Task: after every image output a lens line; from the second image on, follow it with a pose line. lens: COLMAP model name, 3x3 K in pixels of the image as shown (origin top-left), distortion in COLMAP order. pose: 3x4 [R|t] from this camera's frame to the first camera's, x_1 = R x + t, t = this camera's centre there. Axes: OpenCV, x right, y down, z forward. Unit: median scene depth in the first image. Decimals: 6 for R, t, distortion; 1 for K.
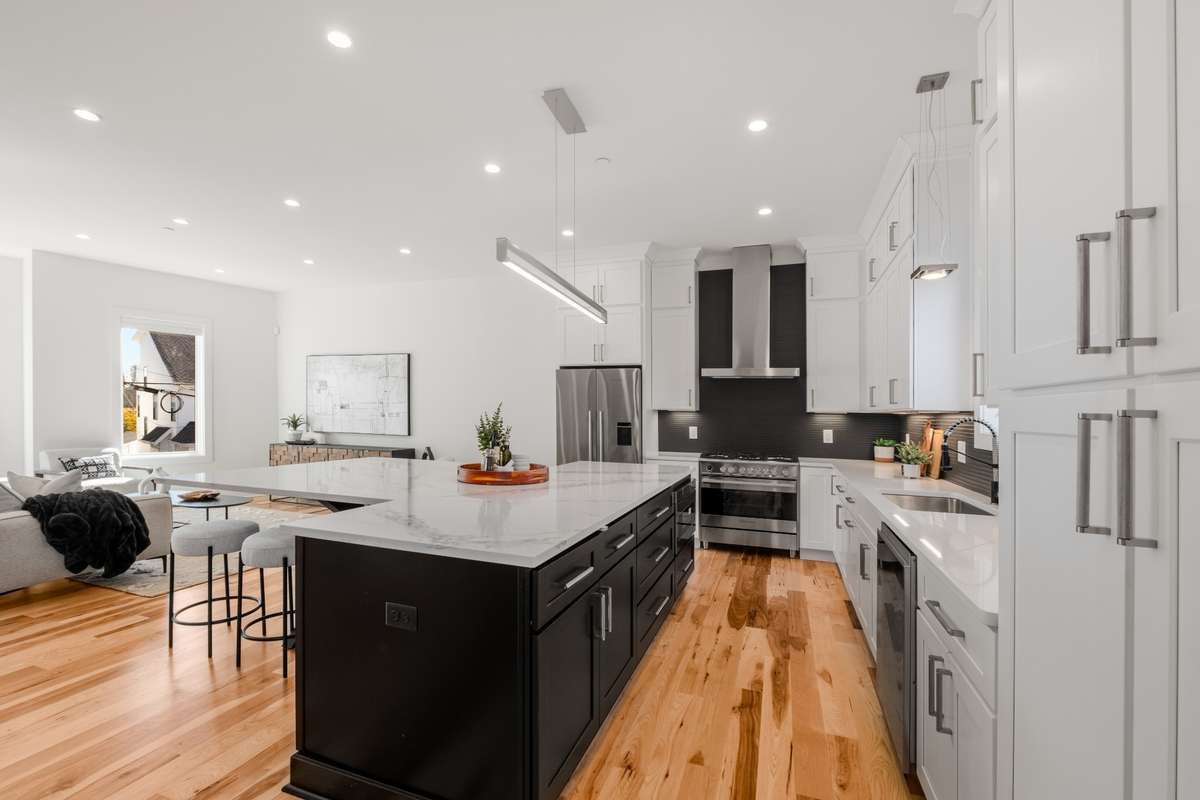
lens RADIAL K [[524.8, 0, 594.1], [0, 524.8, 404.8], [0, 0, 1]] dist [-0.001979, 0.000247]
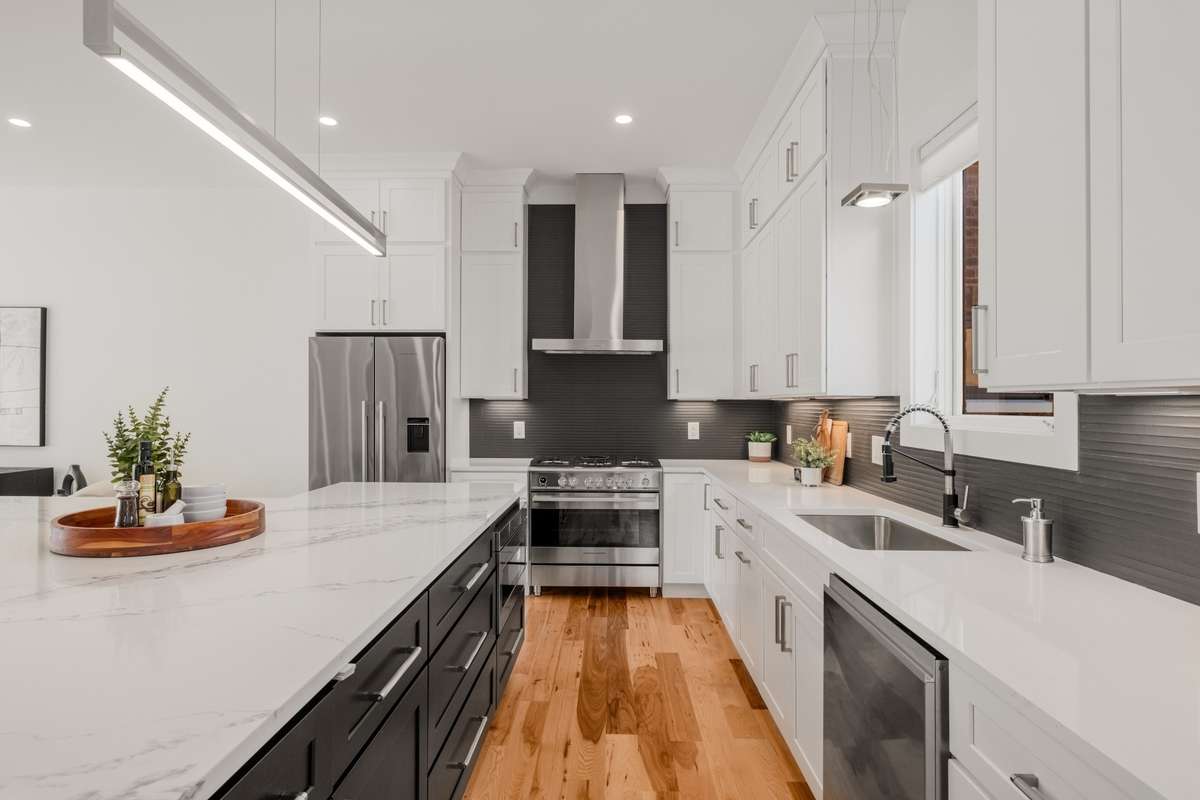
lens RADIAL K [[649.6, 0, 606.2], [0, 649.6, 351.3], [0, 0, 1]] dist [0.001401, 0.002371]
pose [[0.946417, 0.013330, 0.322673, 0.017545], [0.006603, 0.998140, -0.060599, 0.001062], [-0.322880, 0.059482, 0.944569, 0.153280]]
